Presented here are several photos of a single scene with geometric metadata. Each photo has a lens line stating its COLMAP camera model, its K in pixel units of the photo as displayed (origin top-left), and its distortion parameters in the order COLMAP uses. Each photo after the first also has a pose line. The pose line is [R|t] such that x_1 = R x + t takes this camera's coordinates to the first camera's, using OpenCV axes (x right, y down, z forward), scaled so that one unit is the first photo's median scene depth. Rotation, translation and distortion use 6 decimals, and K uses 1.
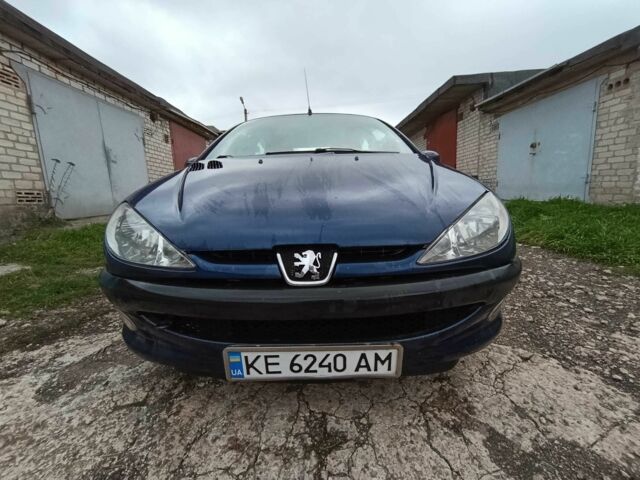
lens RADIAL K [[310.8, 0, 320.0], [0, 310.8, 240.0], [0, 0, 1]] dist [0.000649, -0.001001]
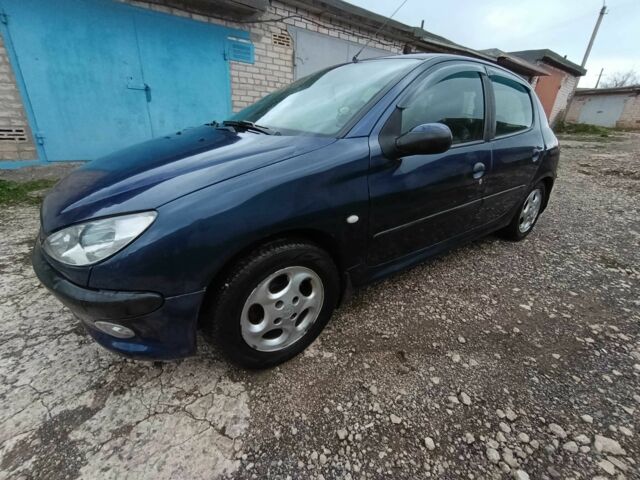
lens RADIAL K [[310.8, 0, 320.0], [0, 310.8, 240.0], [0, 0, 1]] dist [0.000649, -0.001001]
pose [[0.539572, 0.359902, -0.761139, 0.479163], [-0.185353, 0.932629, 0.309594, -0.139422], [0.821284, -0.025969, 0.569929, 0.303085]]
